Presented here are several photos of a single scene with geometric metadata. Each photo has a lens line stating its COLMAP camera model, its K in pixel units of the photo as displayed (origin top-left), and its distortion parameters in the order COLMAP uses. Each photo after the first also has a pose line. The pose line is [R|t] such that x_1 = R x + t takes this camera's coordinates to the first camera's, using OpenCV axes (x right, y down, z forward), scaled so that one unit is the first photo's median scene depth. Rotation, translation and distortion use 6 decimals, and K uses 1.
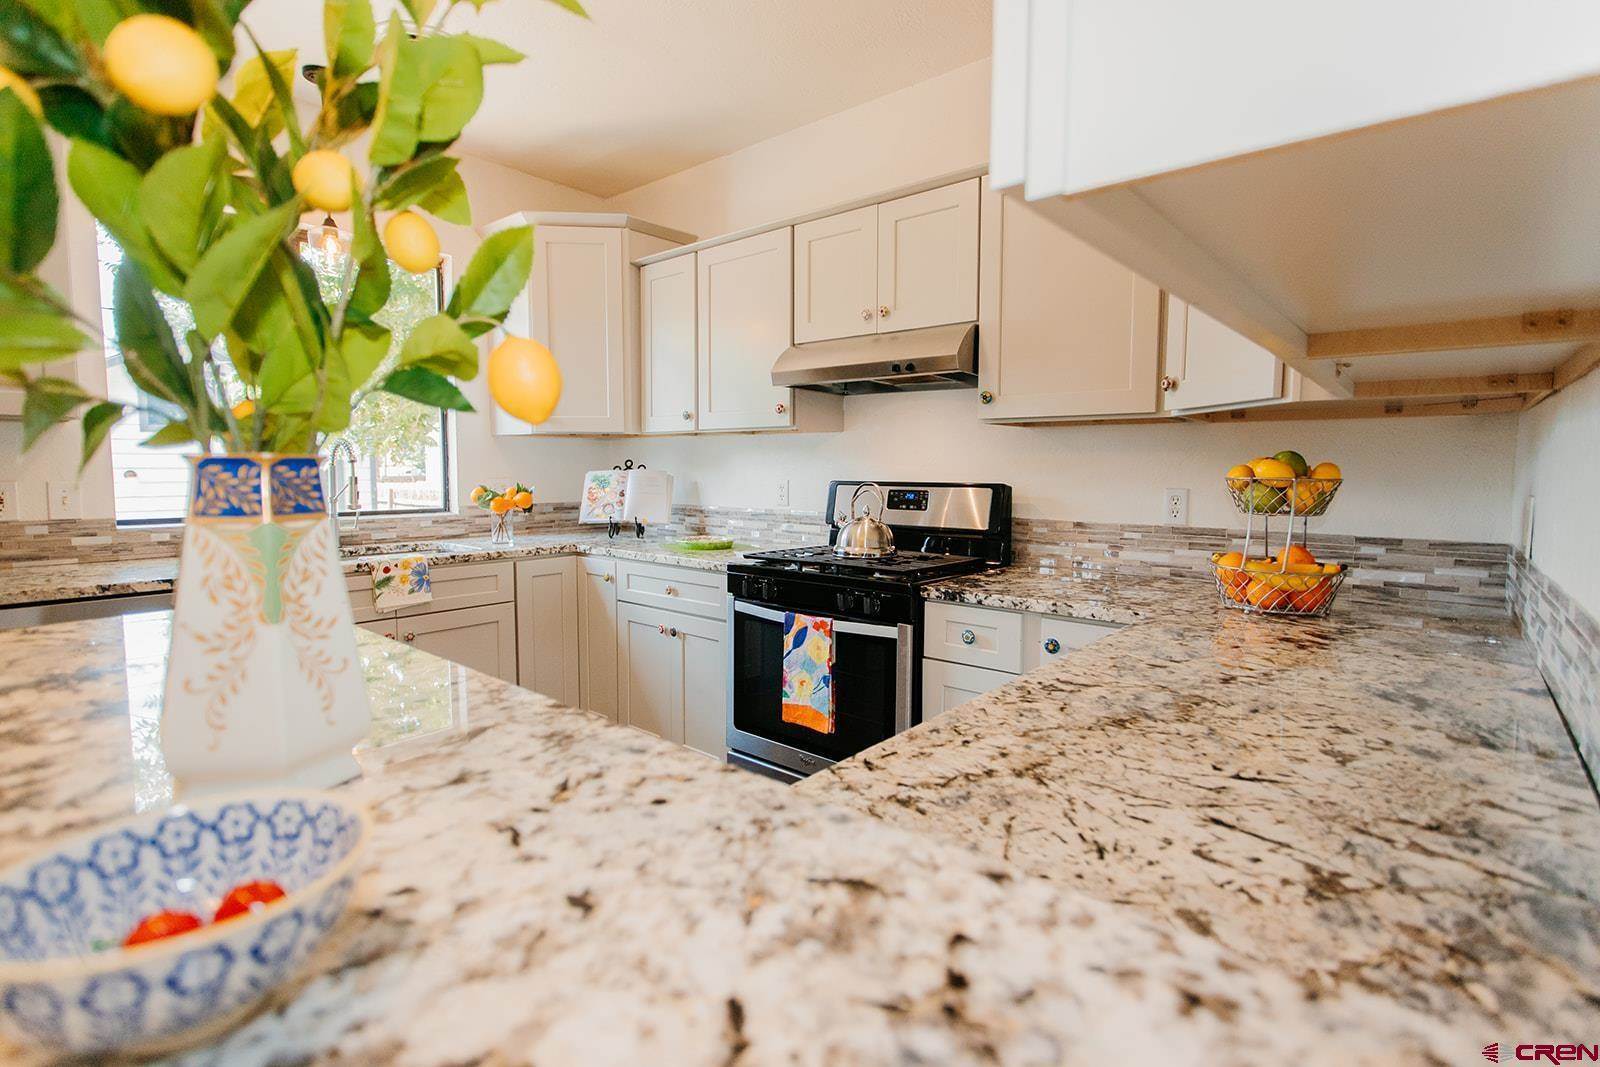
lens RADIAL K [[758.8, 0, 806.8], [0, 758.8, 517.0], [0, 0, 1]] dist [0.005188, 0.000501]
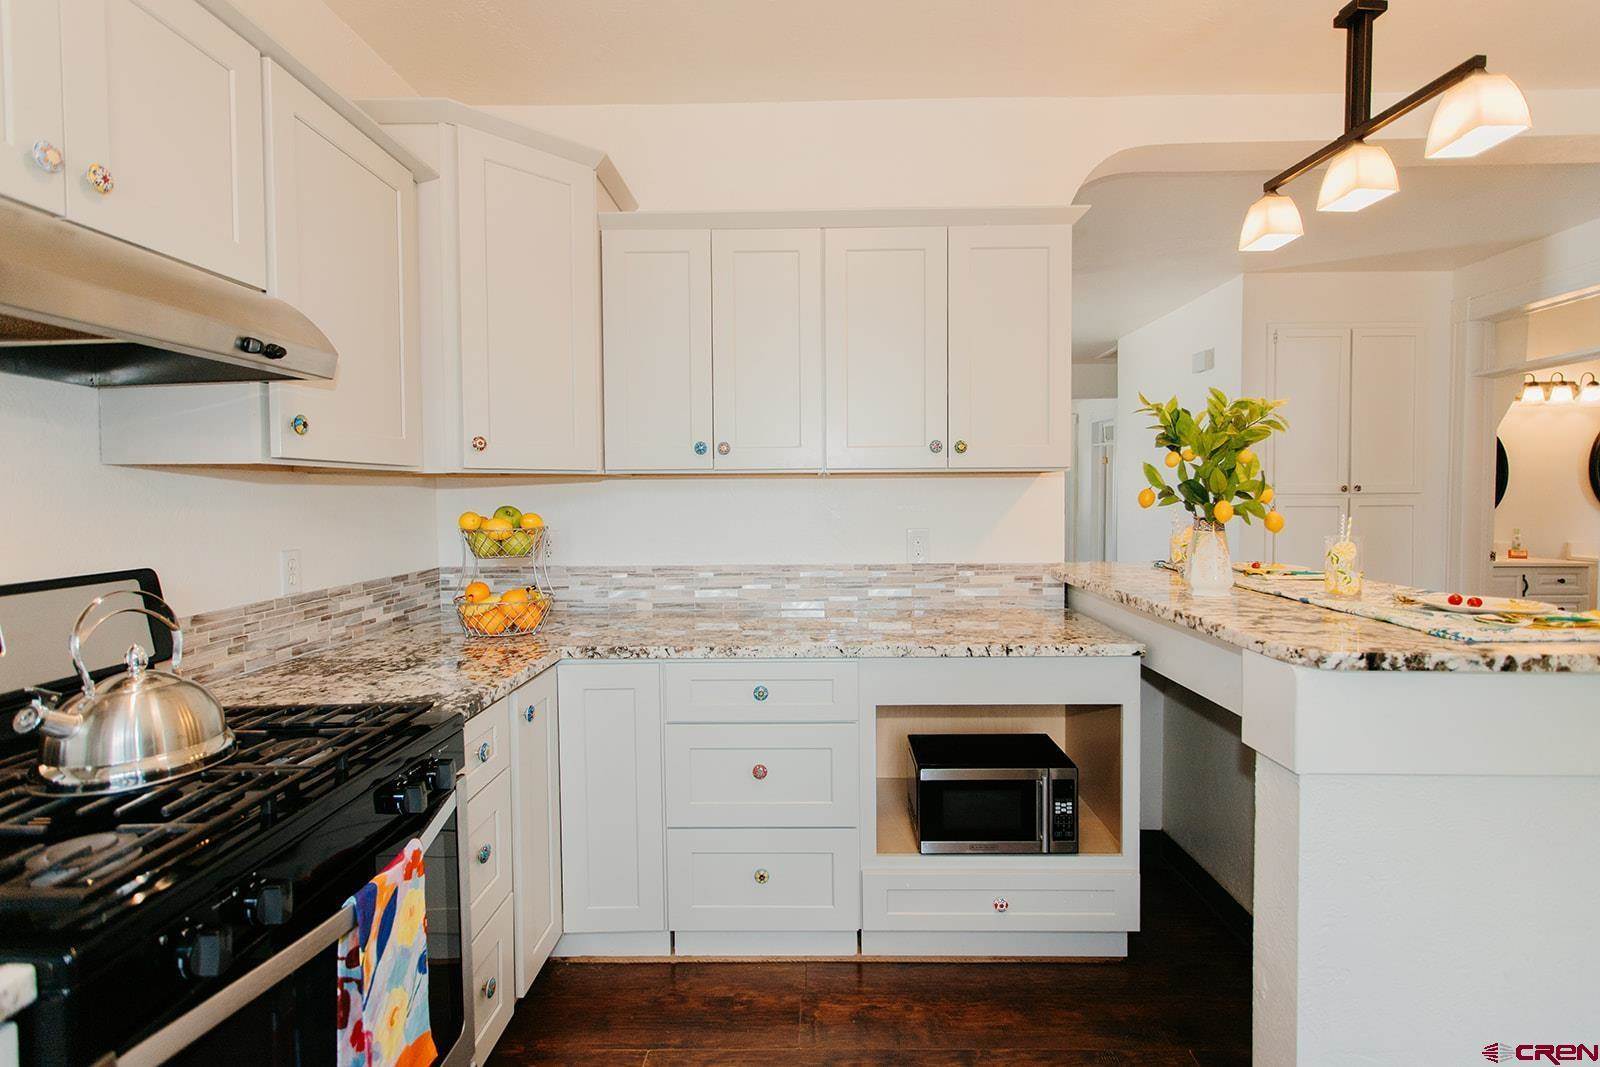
lens RADIAL K [[776.4, 0, 805.6], [0, 776.4, 518.4], [0, 0, 1]] dist [0.002989, 0.001438]
pose [[-0.634169, -0.026964, 0.772724, -0.455336], [0.056468, 0.995108, 0.081066, -0.094621], [-0.771129, 0.095044, -0.629544, 0.946163]]
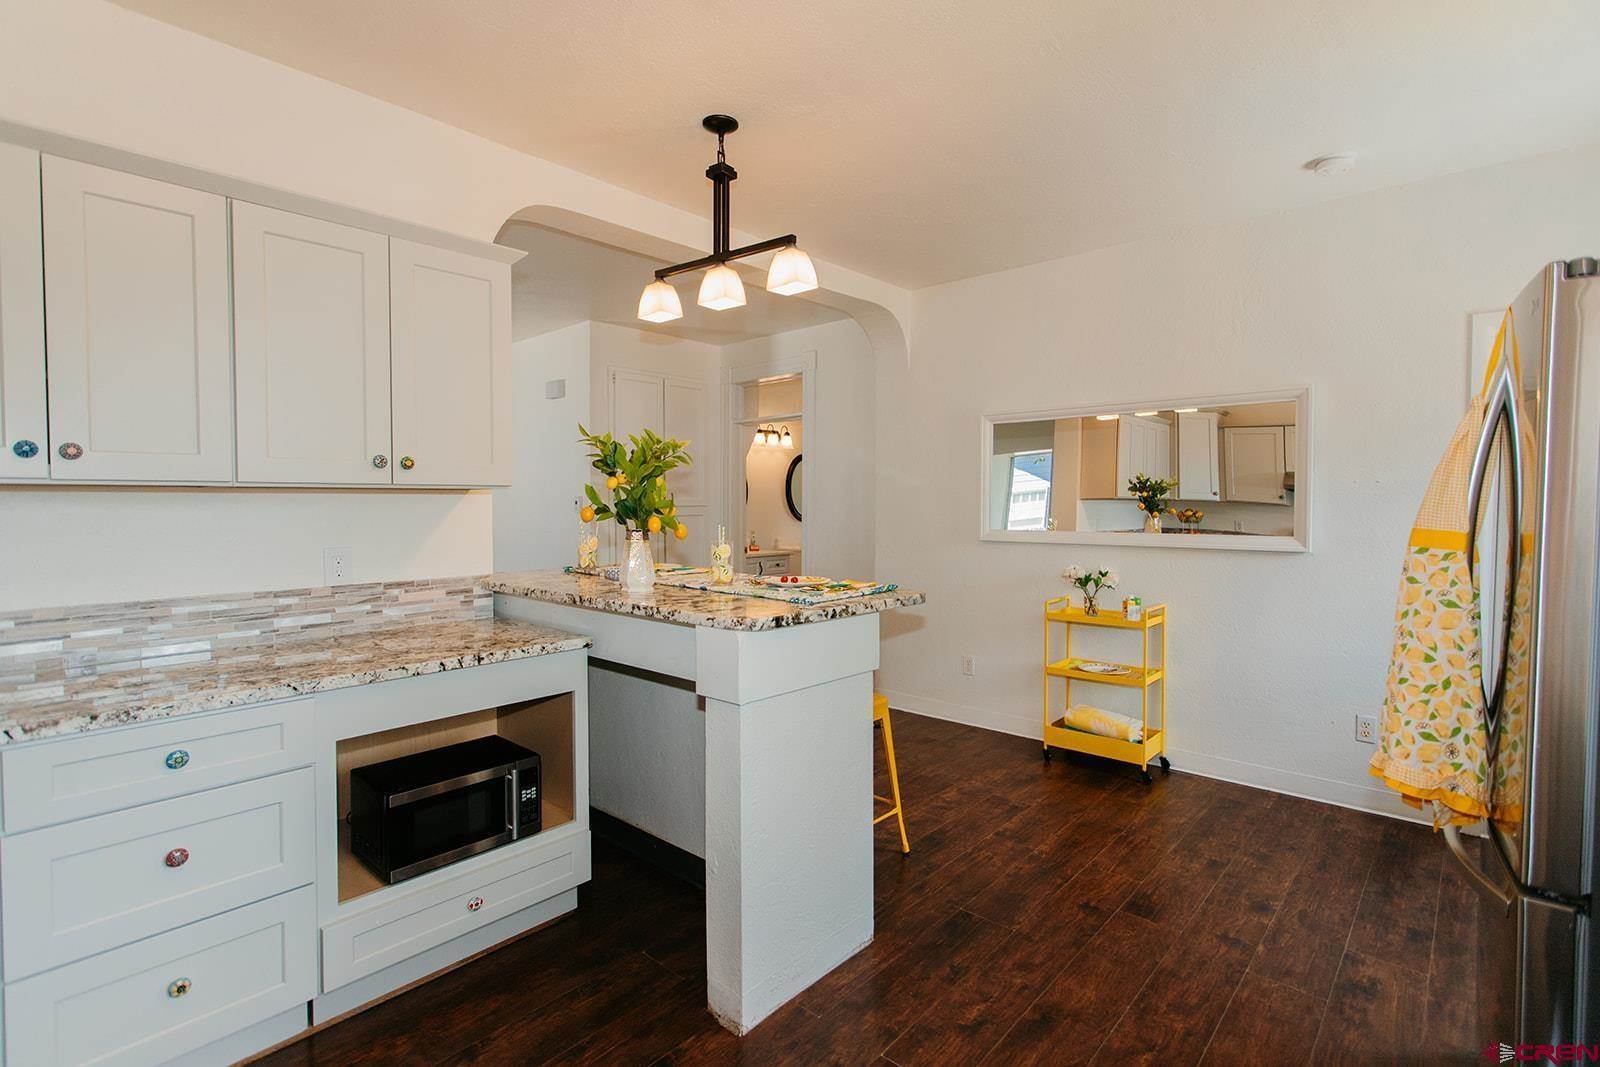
lens RADIAL K [[767.6, 0, 810.5], [0, 767.6, 517.7], [0, 0, 1]] dist [-0.001349, 0.010593]
pose [[-0.999630, -0.005529, 0.026619, -0.358784], [-0.003031, 0.995663, 0.092982, -0.114484], [-0.027018, 0.092867, -0.995312, 1.097743]]
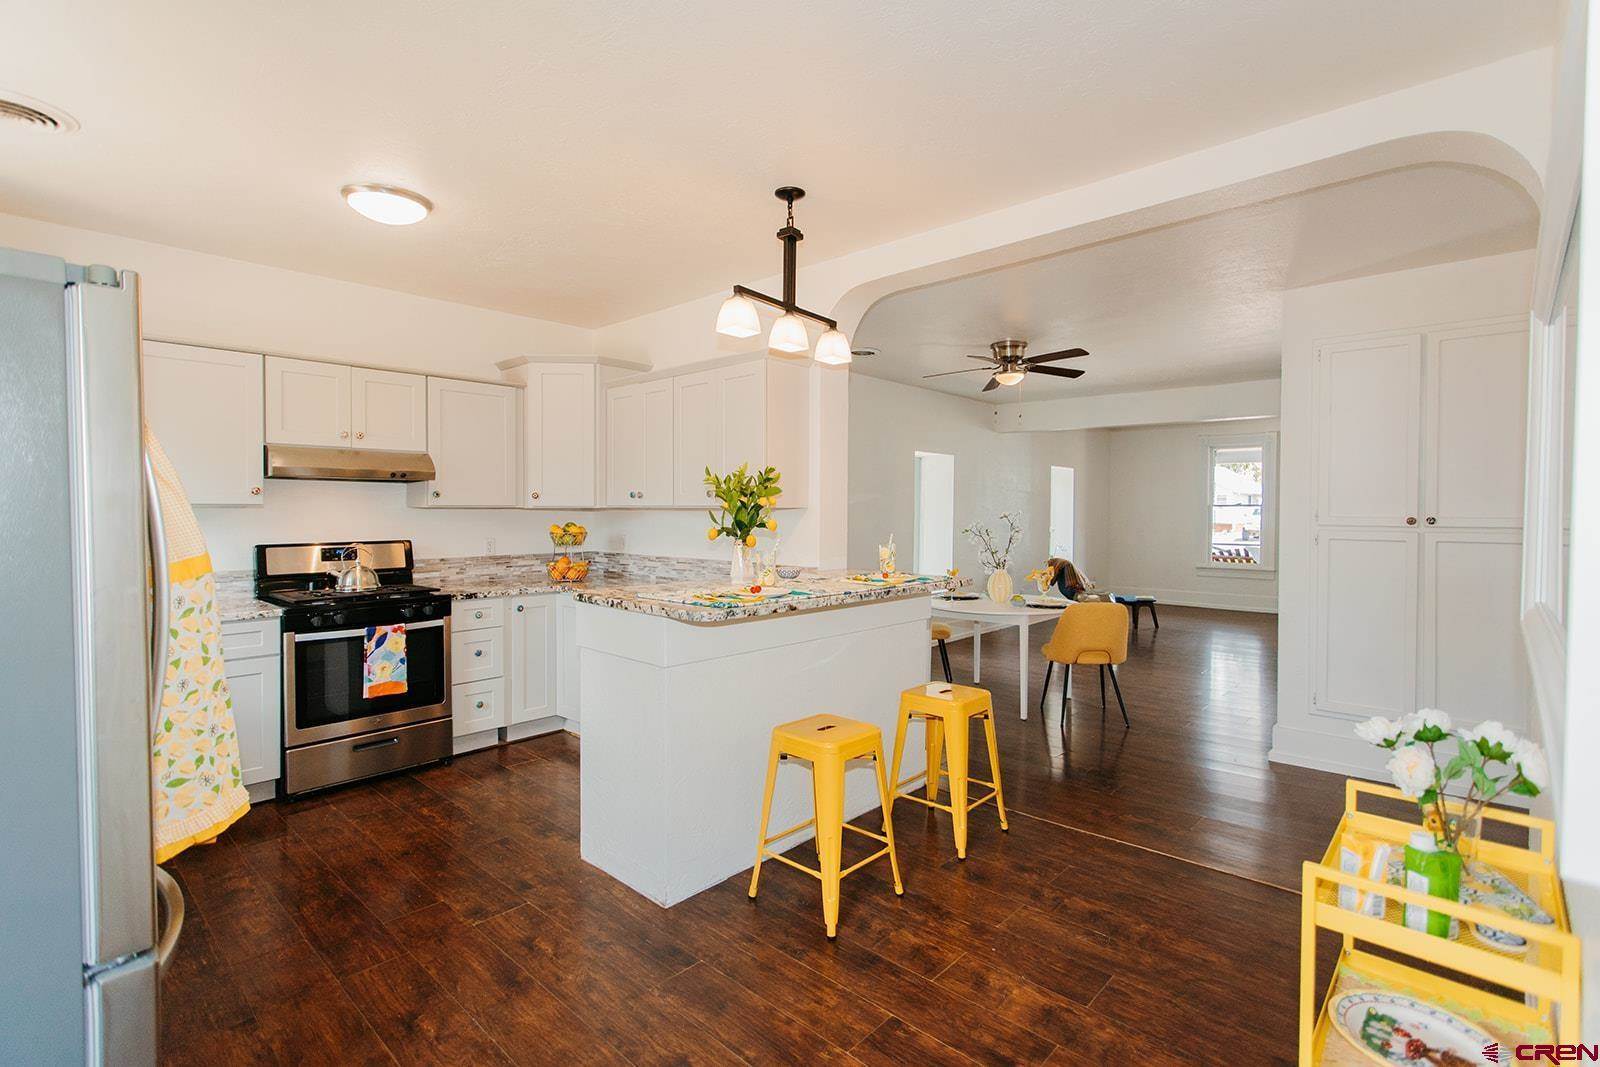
lens RADIAL K [[748.4, 0, 808.0], [0, 748.4, 519.2], [0, 0, 1]] dist [-0.000877, -0.000137]
pose [[0.046877, -0.017946, 0.998739, -1.356198], [0.066746, 0.997660, 0.014794, -0.053870], [-0.996668, 0.065968, 0.047965, 0.002394]]
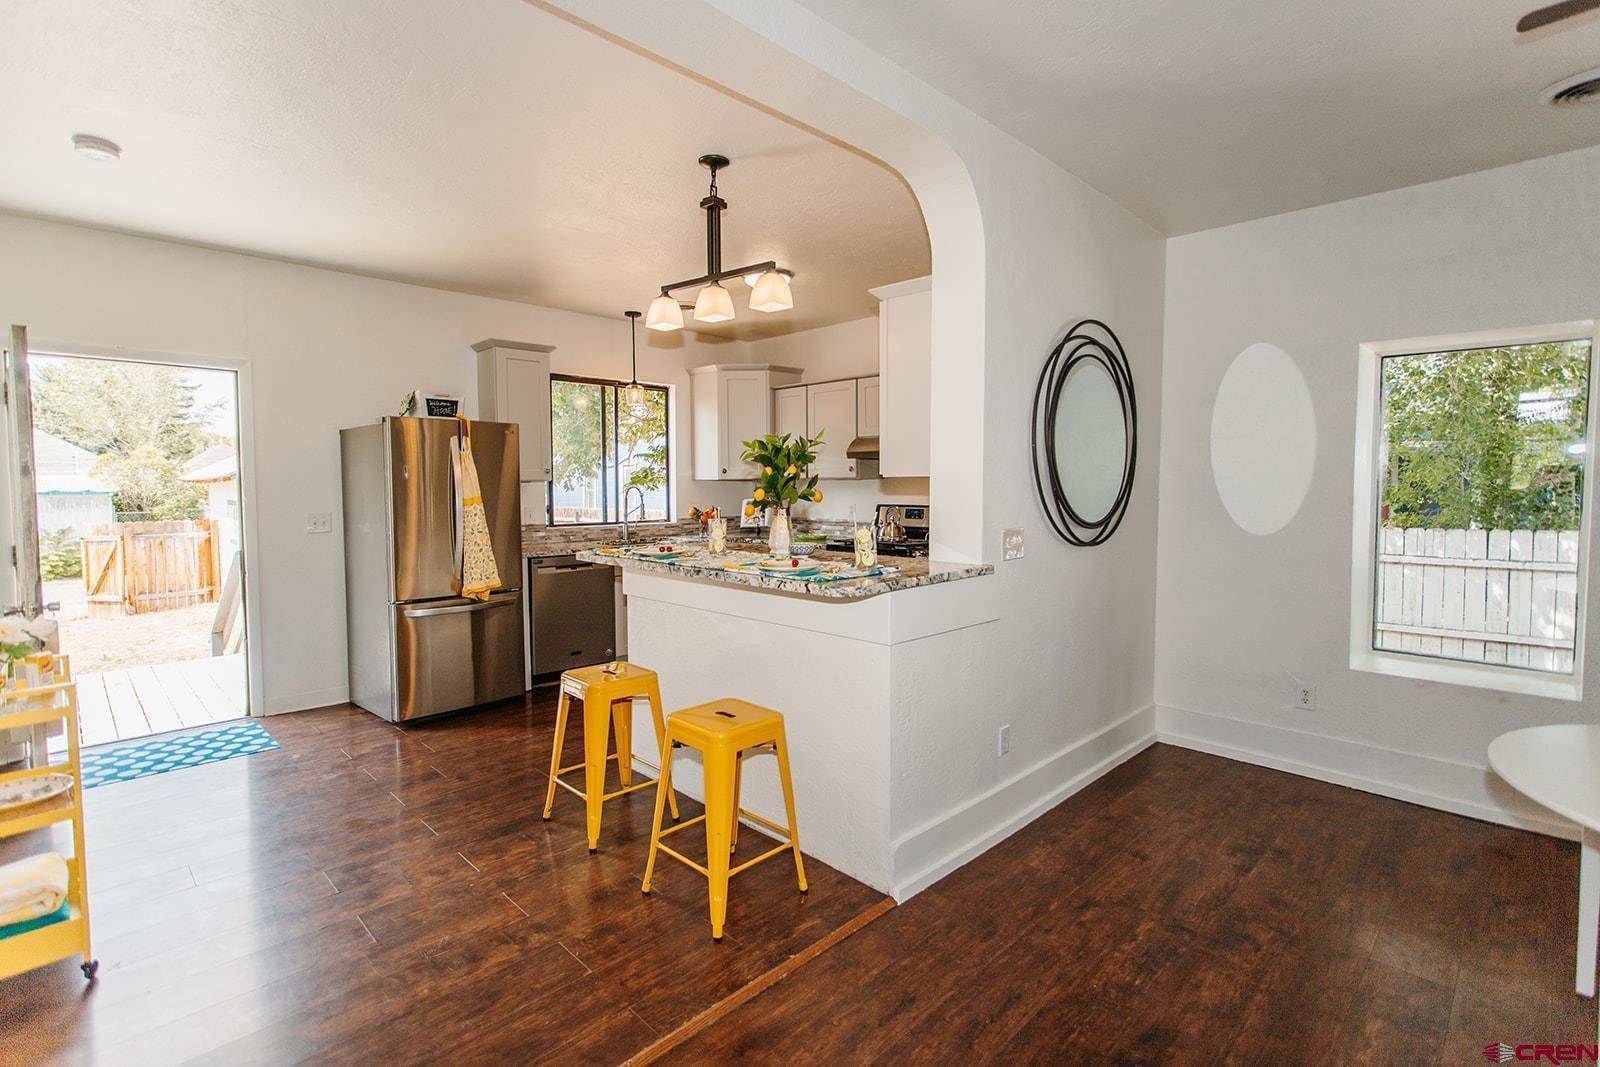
lens RADIAL K [[758.8, 0, 806.8], [0, 758.8, 517.0], [0, 0, 1]] dist [0.005188, 0.000501]
pose [[0.995988, -0.003363, -0.089423, 0.029020], [0.001445, 0.999768, -0.021500, 0.029811], [0.089475, 0.021284, 0.995762, -1.070695]]
